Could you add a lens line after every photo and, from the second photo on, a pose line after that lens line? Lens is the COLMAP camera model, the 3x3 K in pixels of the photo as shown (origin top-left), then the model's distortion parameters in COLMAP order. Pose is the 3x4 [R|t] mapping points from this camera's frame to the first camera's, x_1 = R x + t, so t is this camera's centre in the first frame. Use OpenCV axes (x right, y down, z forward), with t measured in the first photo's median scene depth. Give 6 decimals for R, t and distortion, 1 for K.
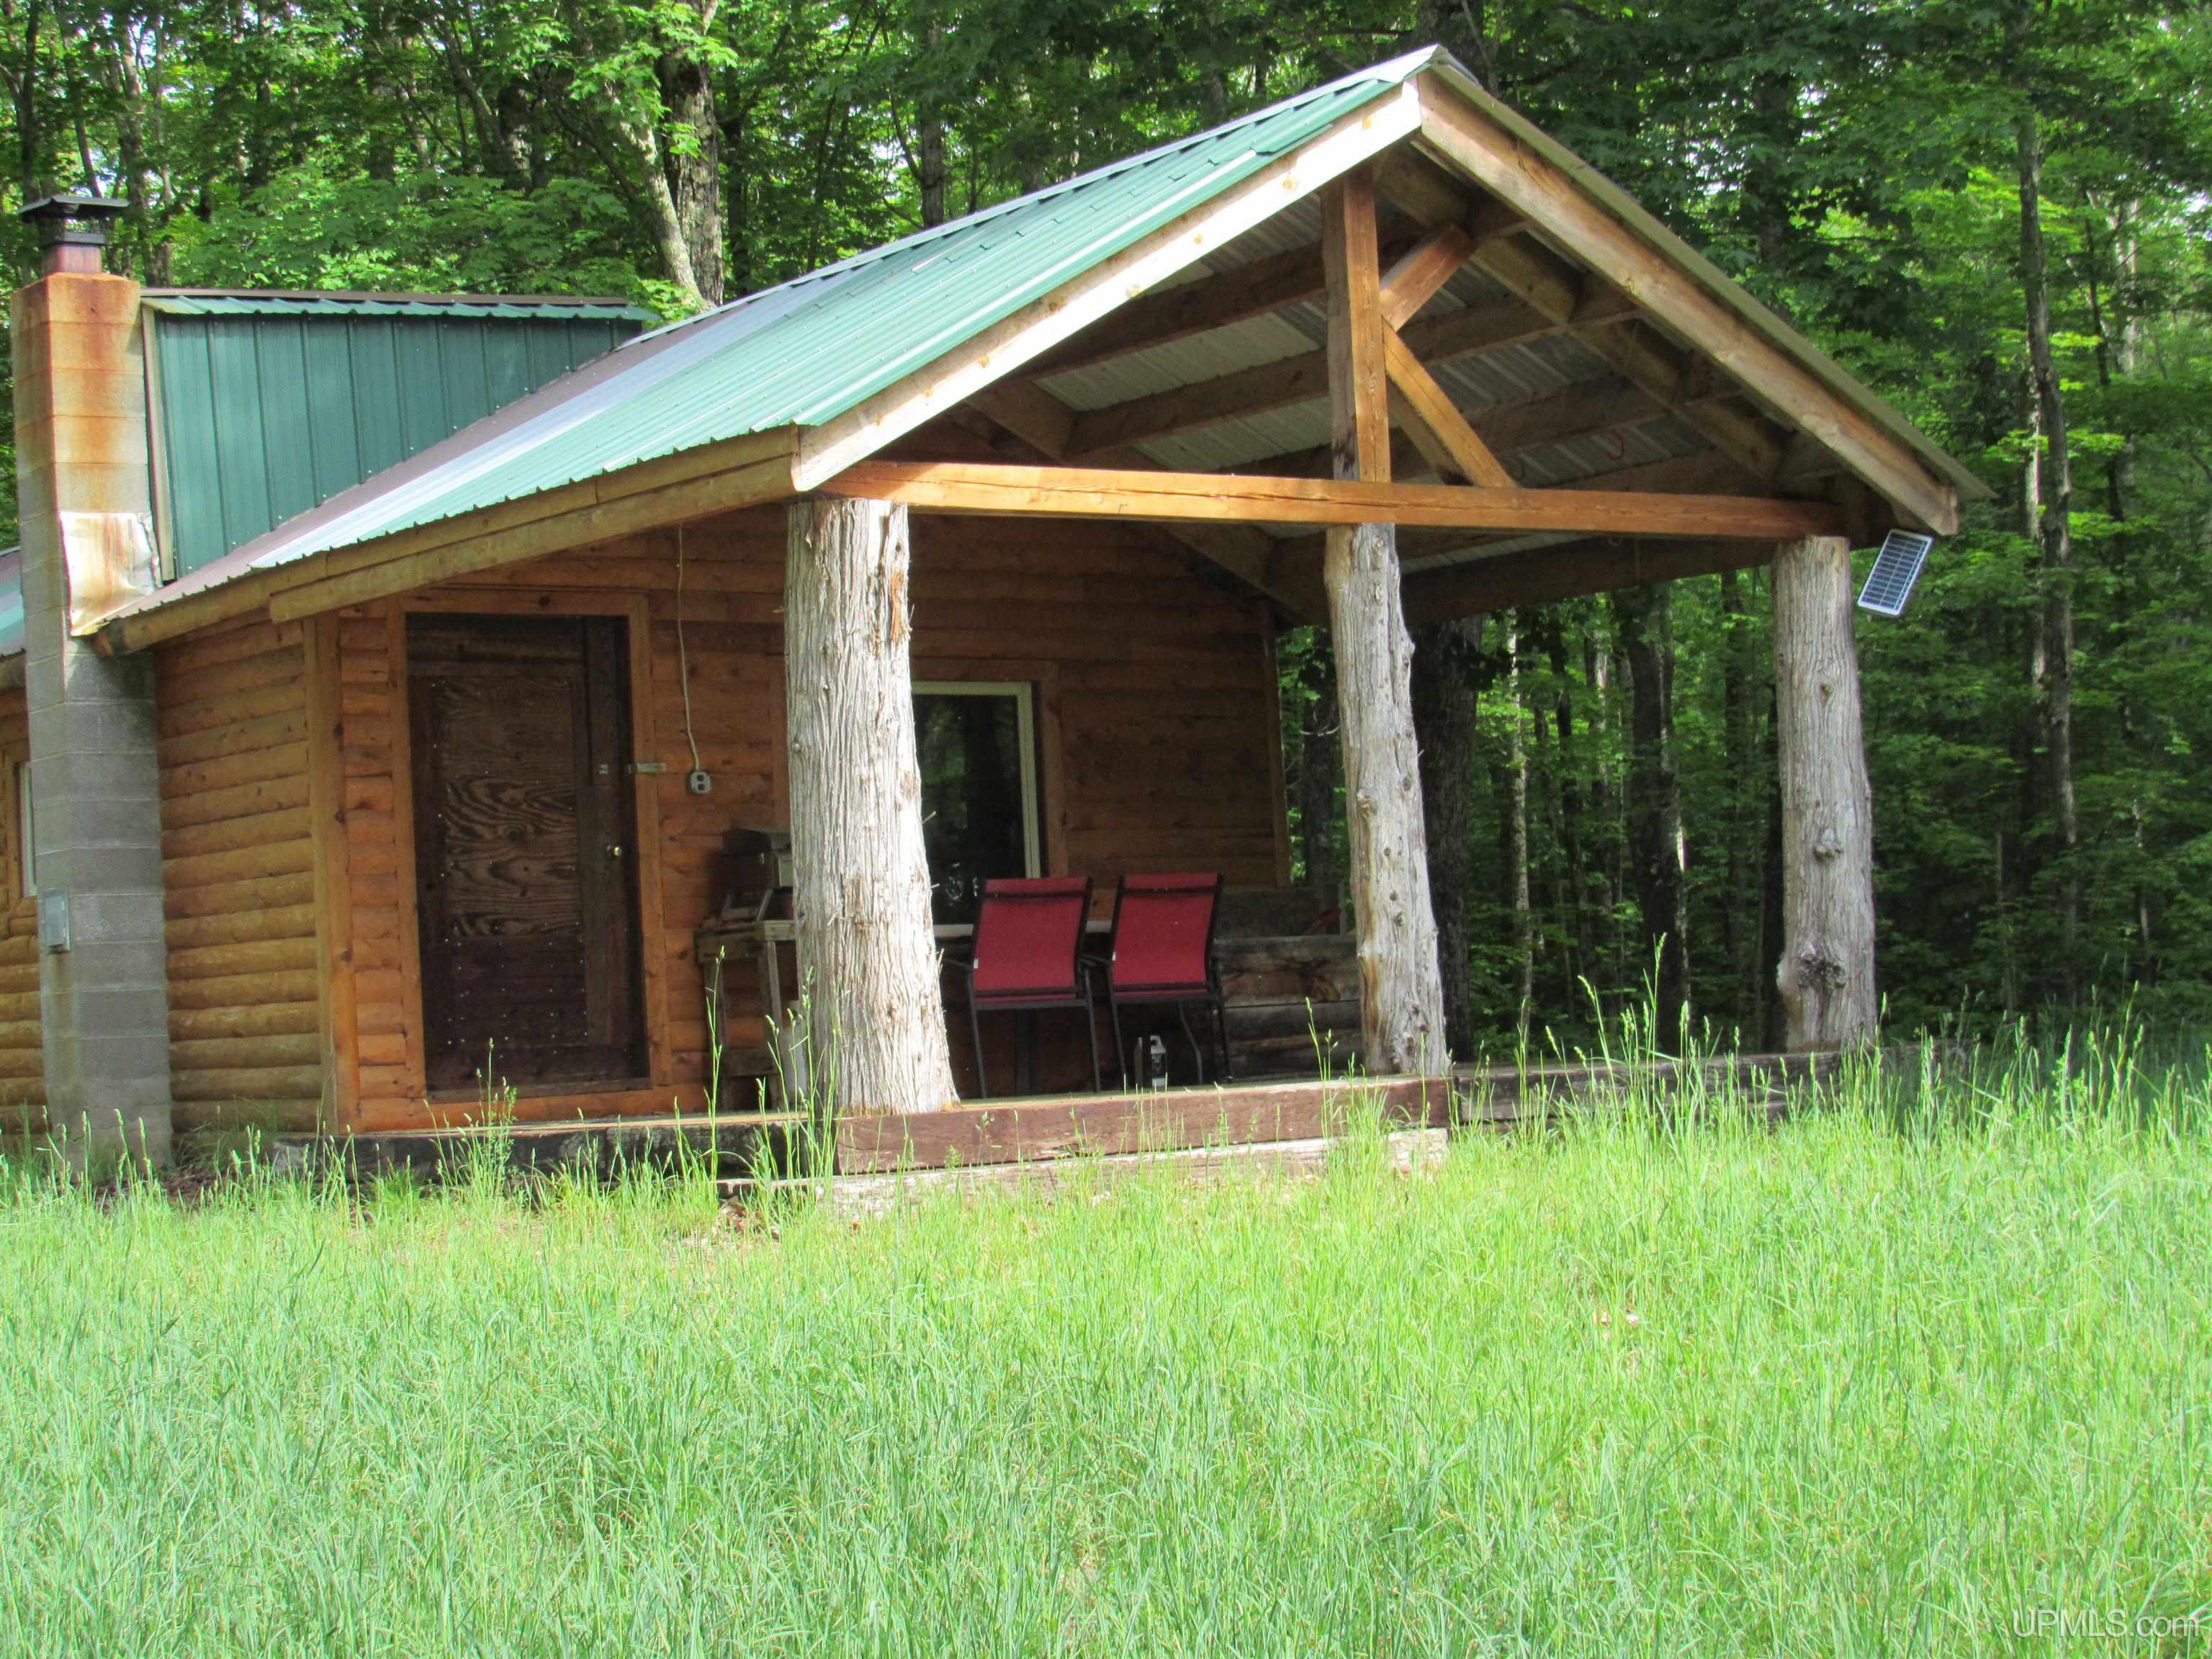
lens RADIAL K [[4136.9, 0, 1107.4], [0, 4136.9, 824.2], [0, 0, 1]] dist [-0.143744, 0.000000]
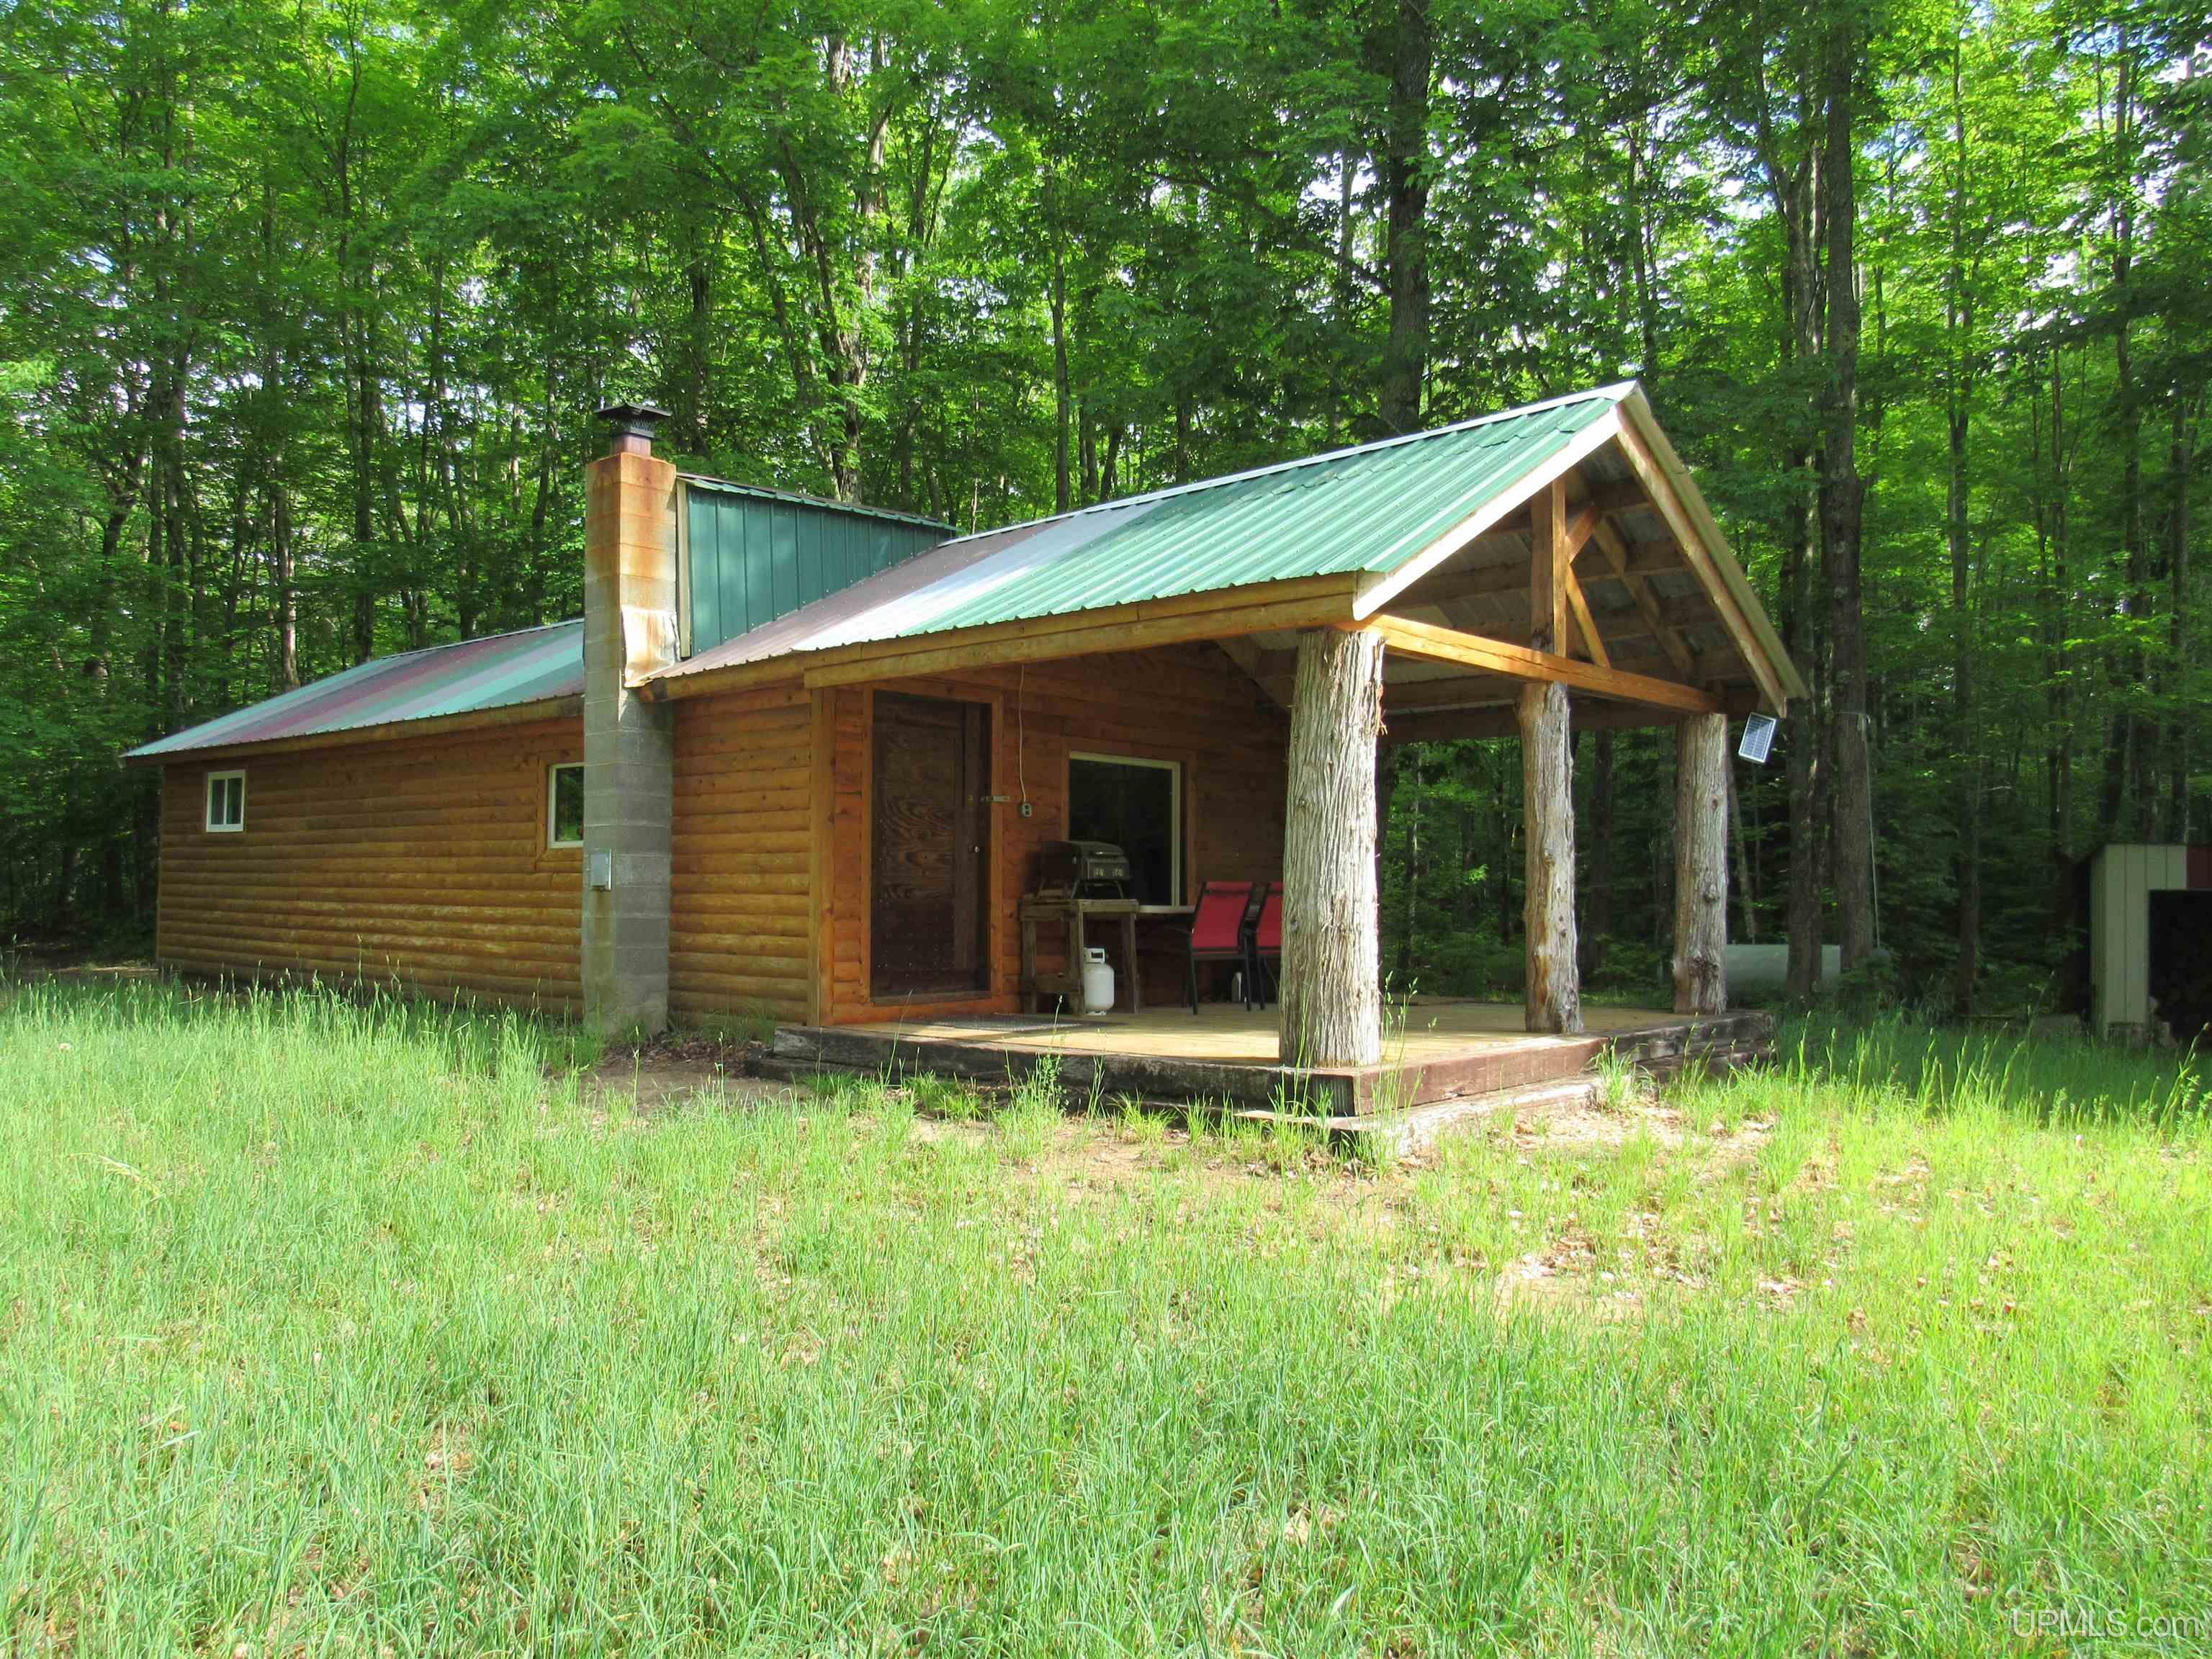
lens RADIAL K [[1631.5, 0, 1100.3], [0, 1631.5, 832.6], [0, 0, 1]] dist [-0.022916, -0.009305]
pose [[0.977533, 0.065313, 0.200409, -0.205273], [-0.066628, 0.997778, -0.000182, -0.003130], [-0.199976, -0.013175, 0.979712, 0.378064]]
